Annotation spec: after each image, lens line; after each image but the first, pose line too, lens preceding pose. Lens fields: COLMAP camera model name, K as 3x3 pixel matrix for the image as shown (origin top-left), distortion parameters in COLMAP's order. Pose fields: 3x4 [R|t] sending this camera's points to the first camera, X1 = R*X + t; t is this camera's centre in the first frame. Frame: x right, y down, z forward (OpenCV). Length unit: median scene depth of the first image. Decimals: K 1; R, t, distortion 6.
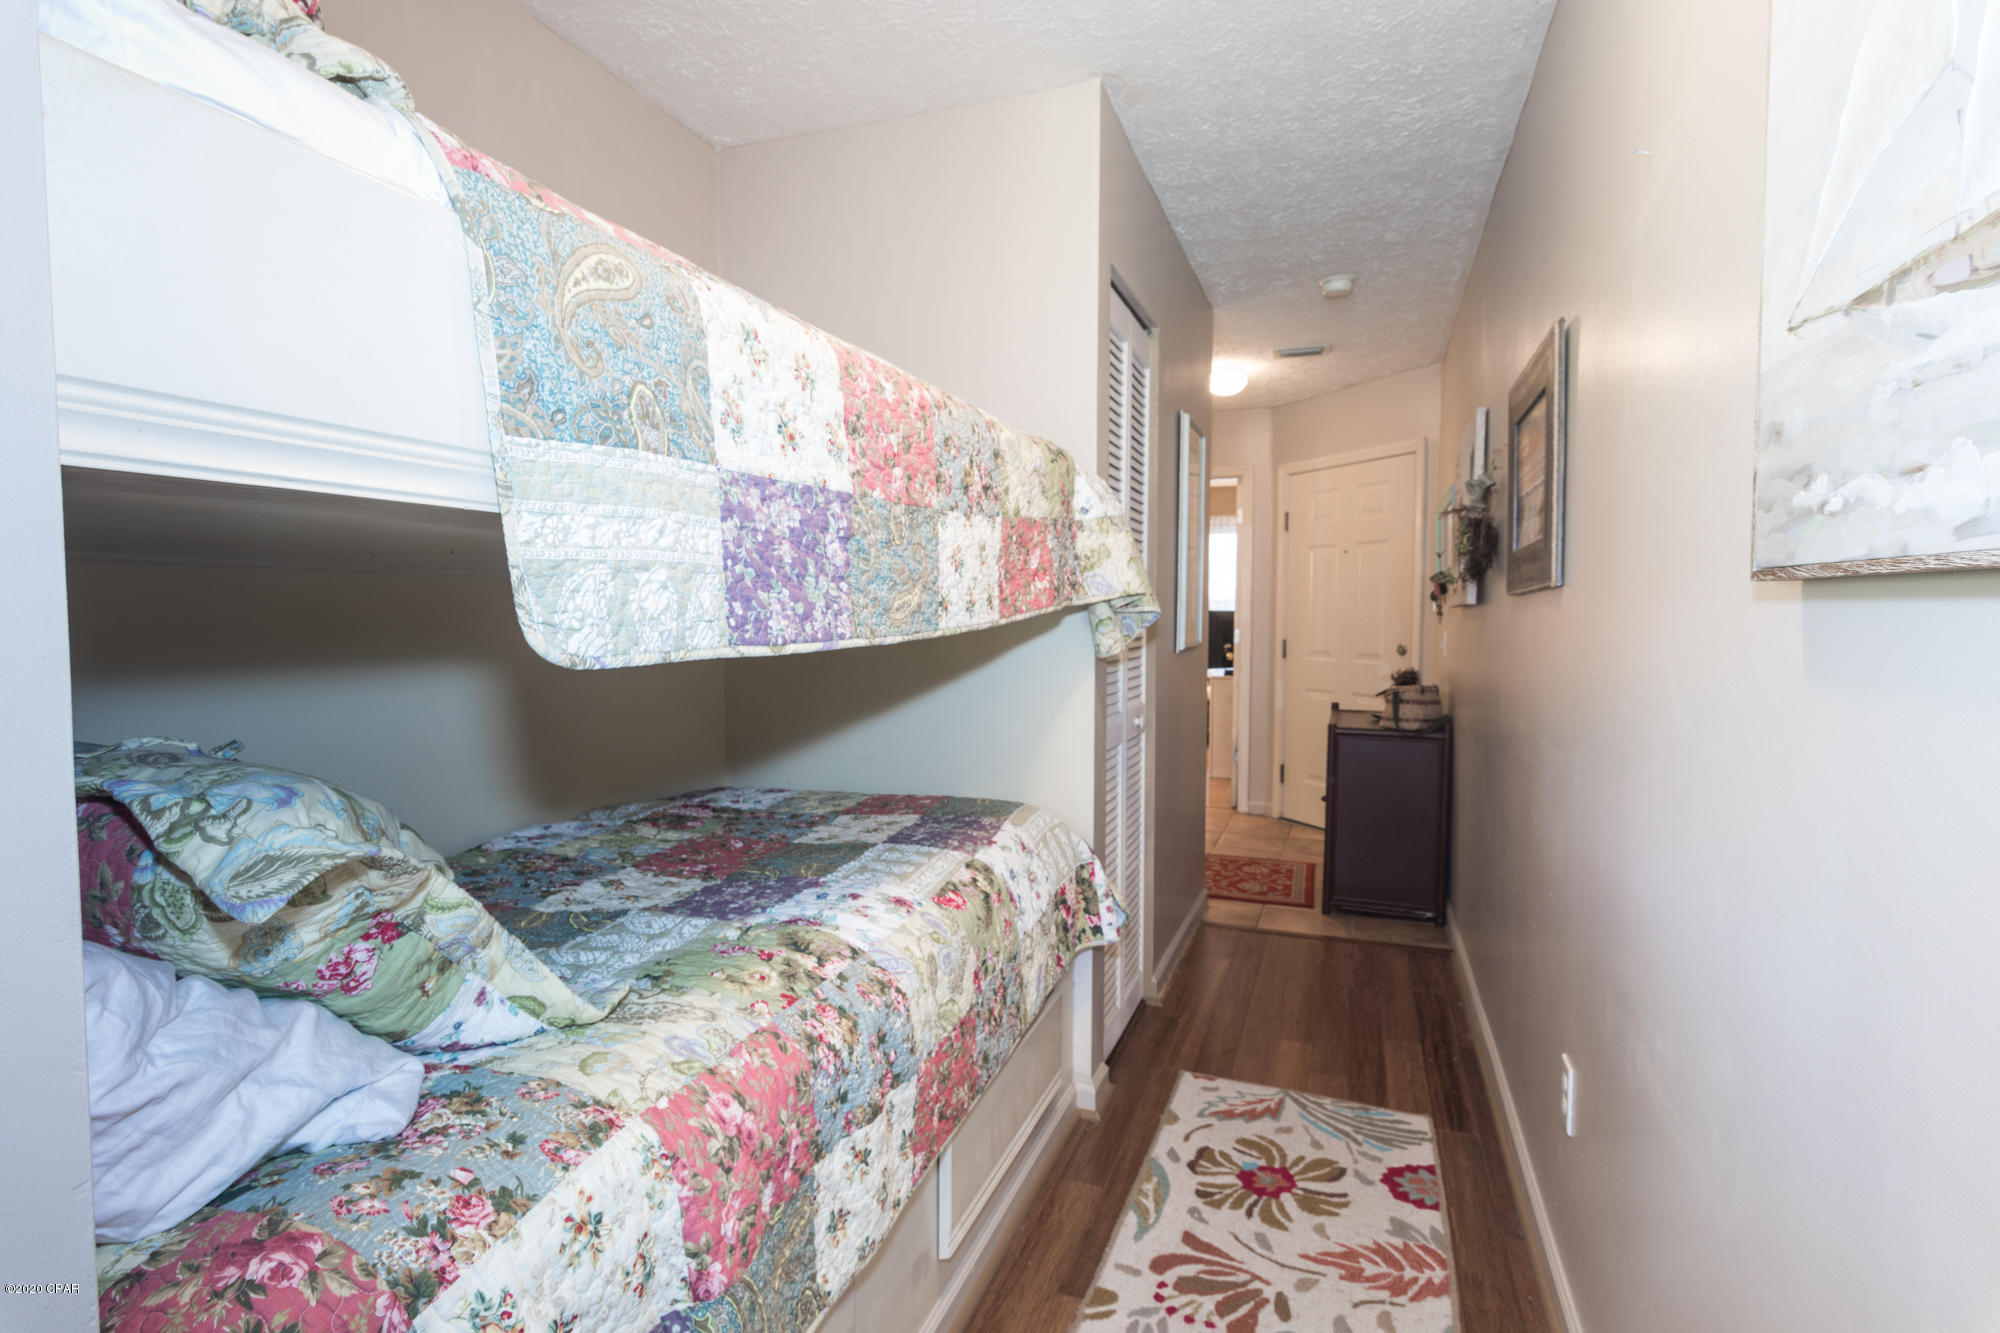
lens RADIAL K [[962.1, 0, 990.6], [0, 962.1, 658.0], [0, 0, 1]] dist [0.019580, -0.000864]
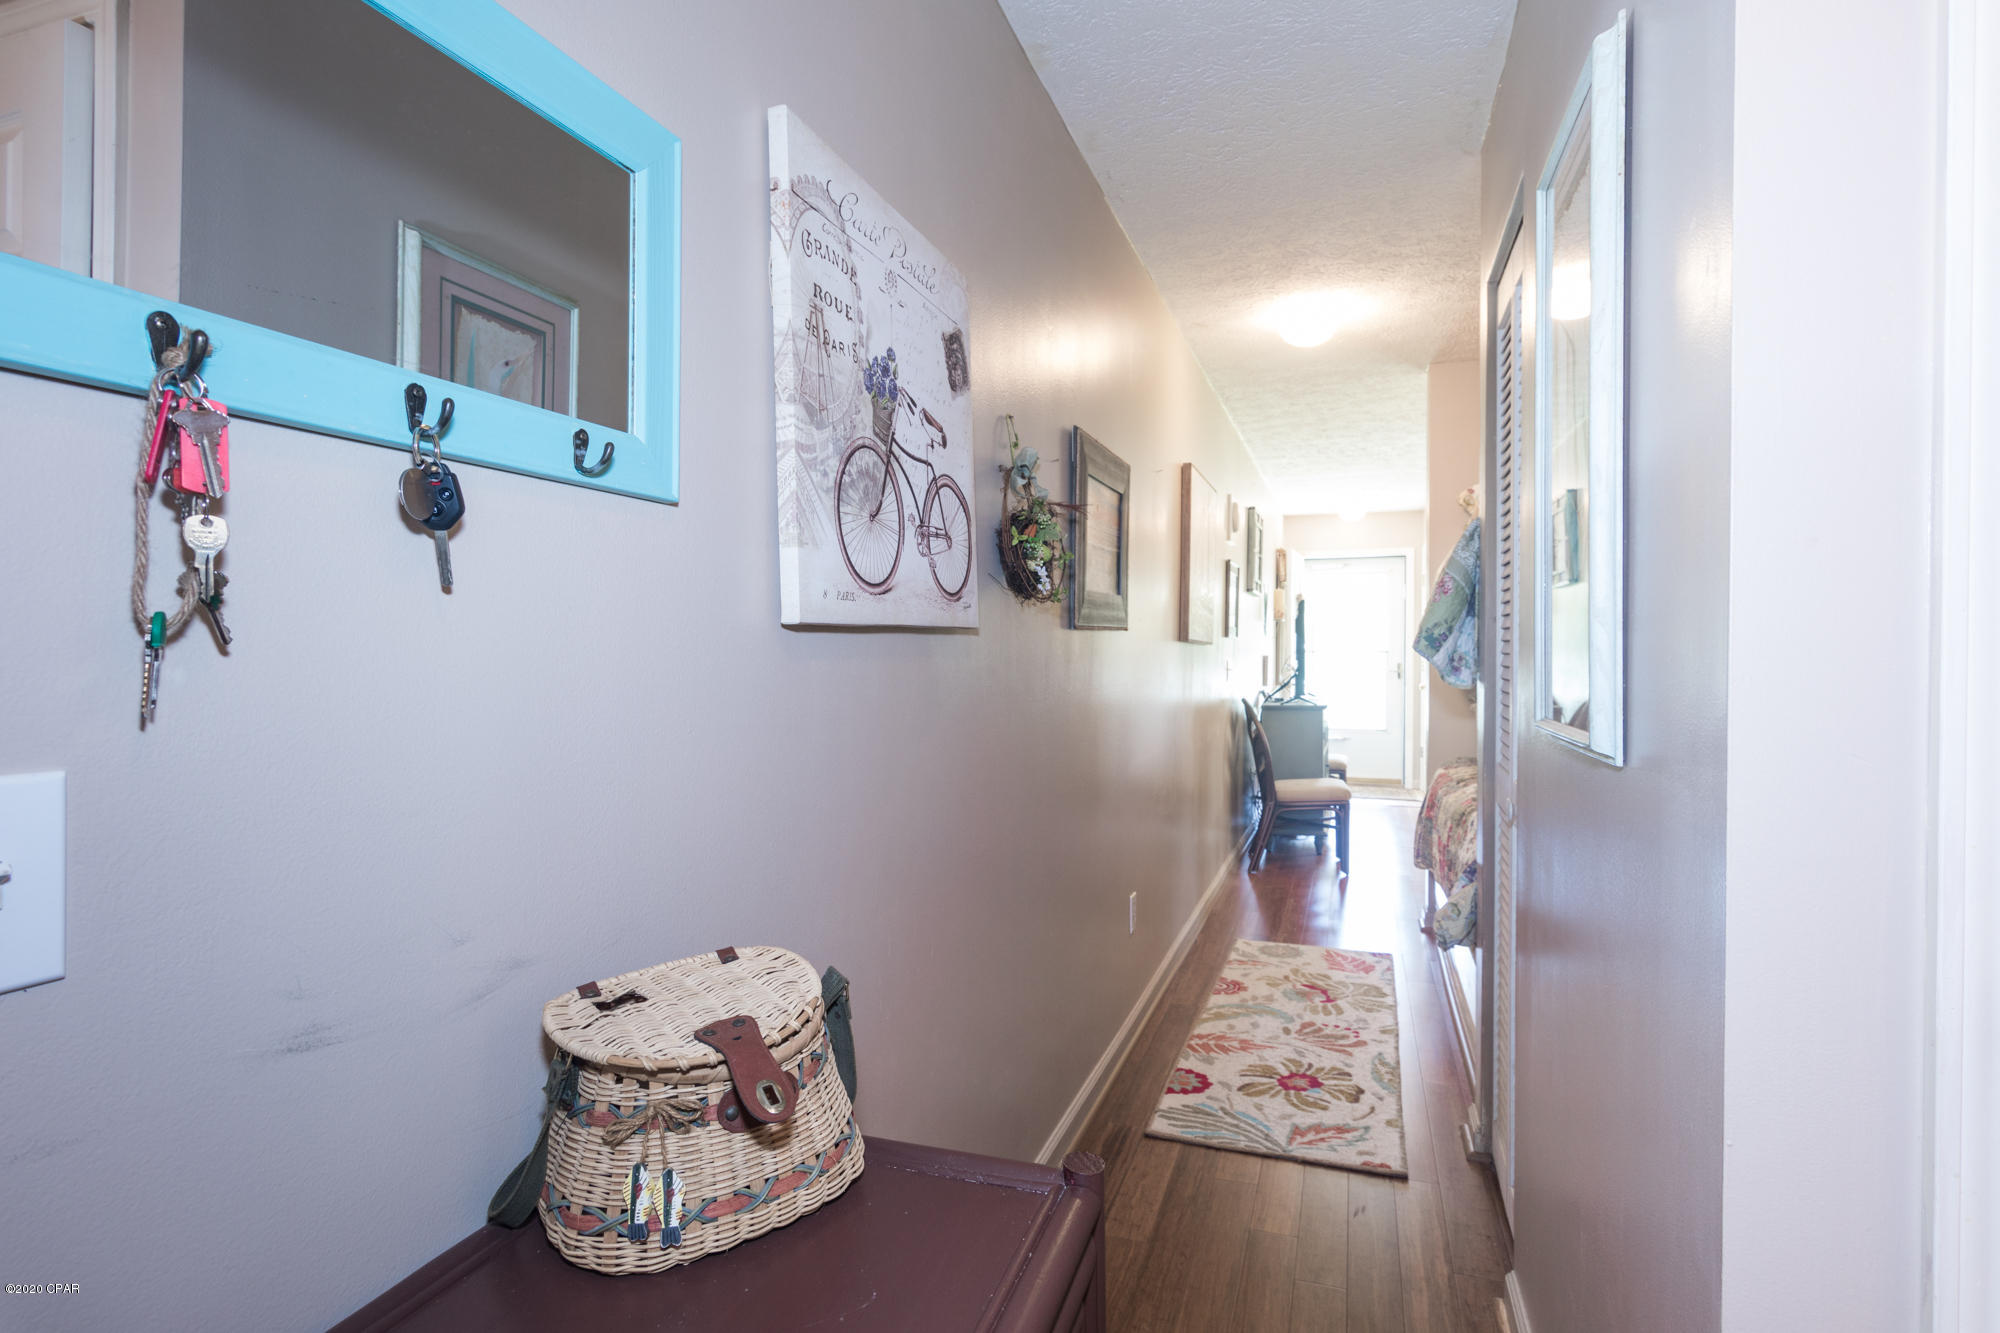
lens RADIAL K [[962.1, 0, 997.3], [0, 962.1, 656.7], [0, 0, 1]] dist [0.019580, -0.000864]
pose [[-0.999937, 0.006679, -0.009042, 0.662233], [0.006241, 0.998849, 0.047561, -0.091621], [0.009349, 0.047502, -0.998827, 2.147412]]
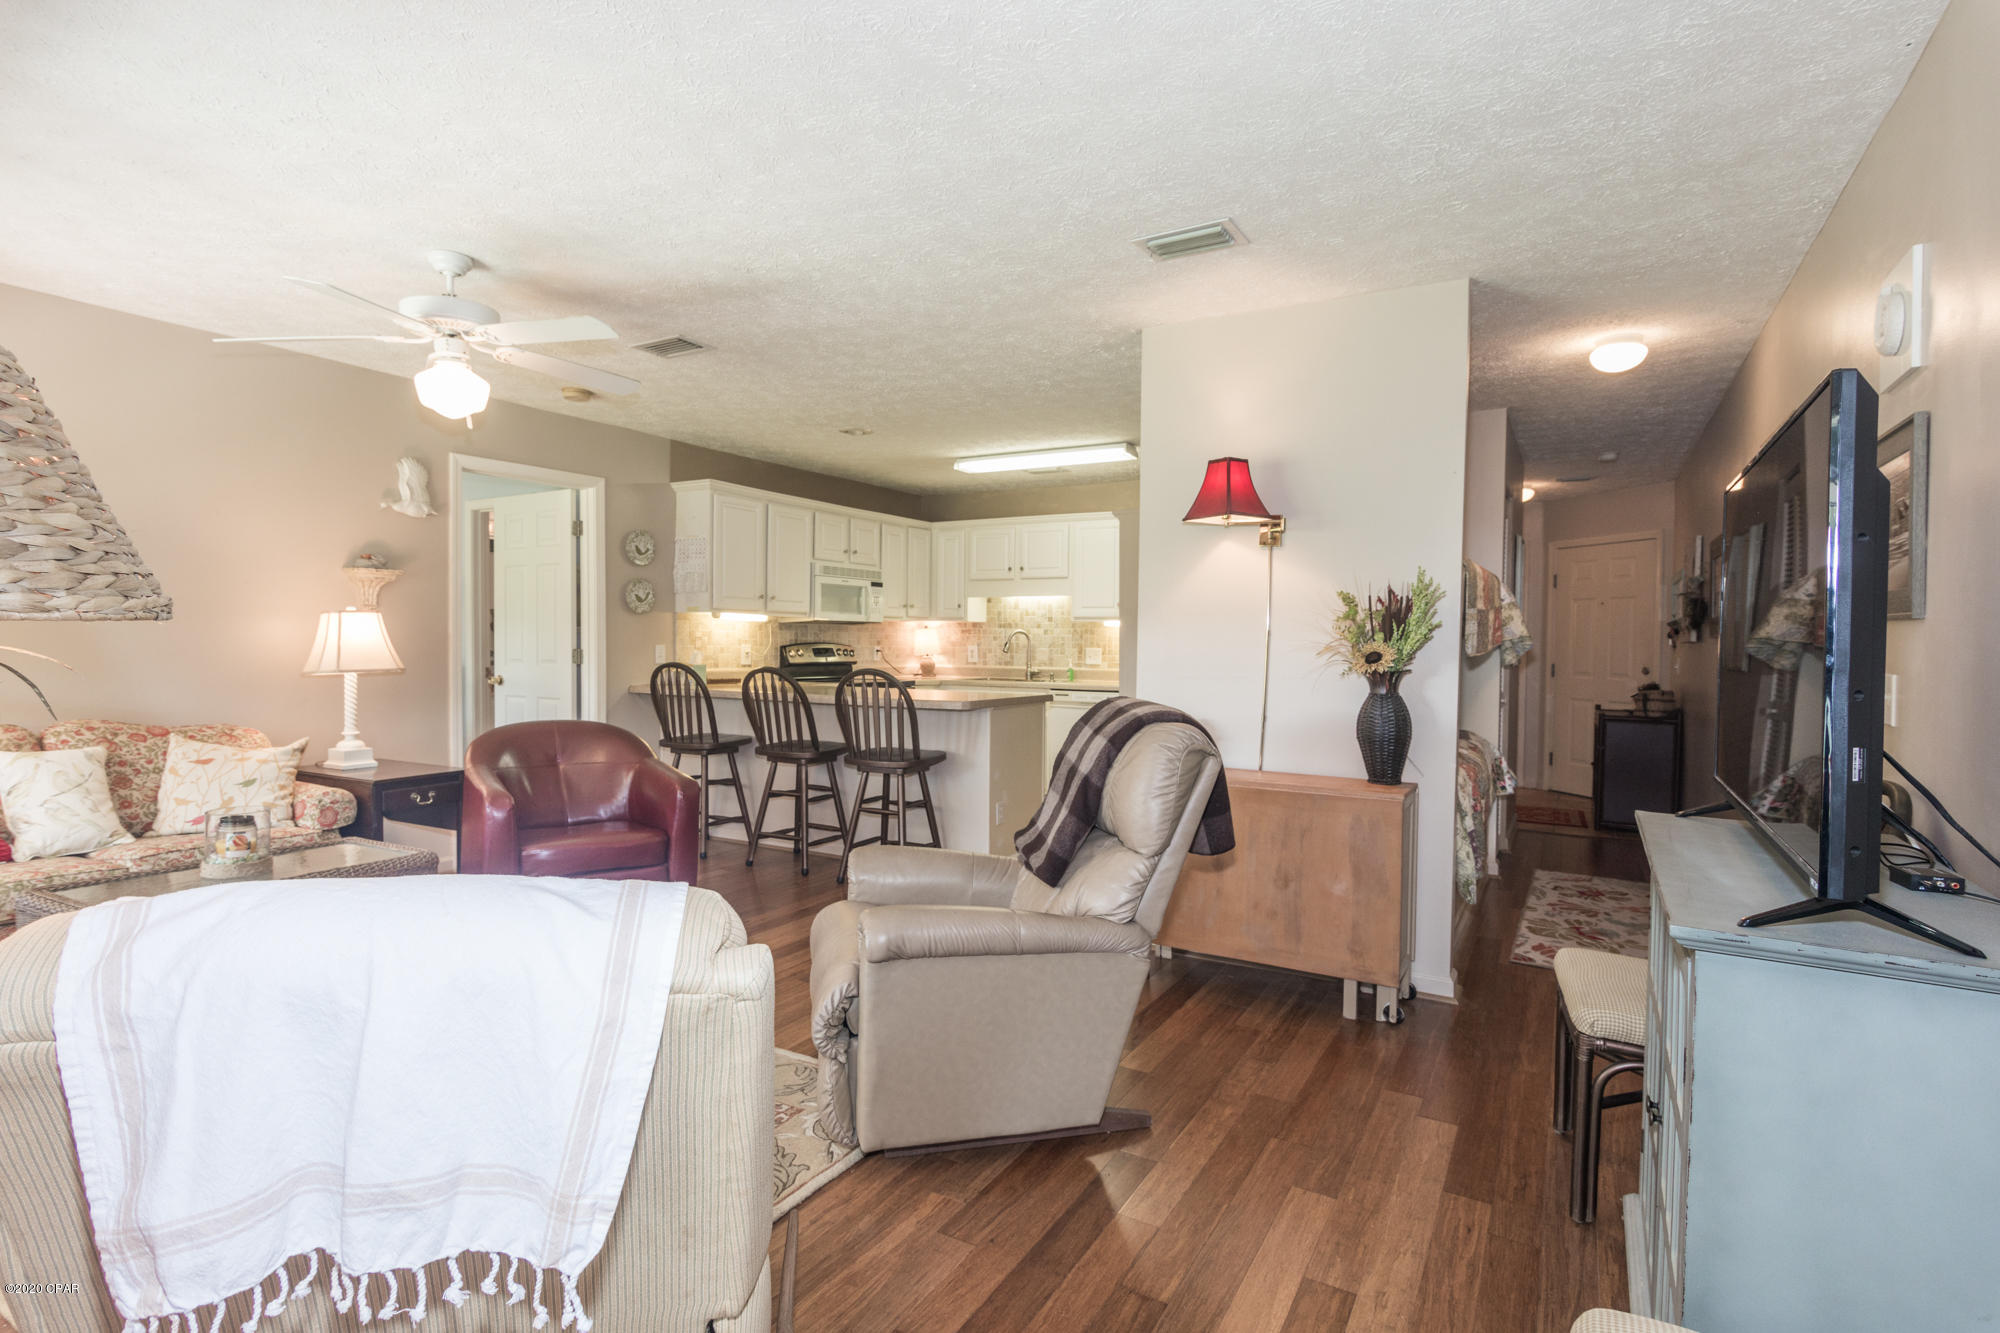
lens RADIAL K [[962.1, 0, 1011.1], [0, 962.1, 663.3], [0, 0, 1]] dist [0.019580, -0.000864]
pose [[0.986576, 0.010221, -0.162985, -0.666597], [-0.014297, 0.999613, -0.023850, 0.066420], [0.162678, 0.025860, 0.986340, -1.427677]]
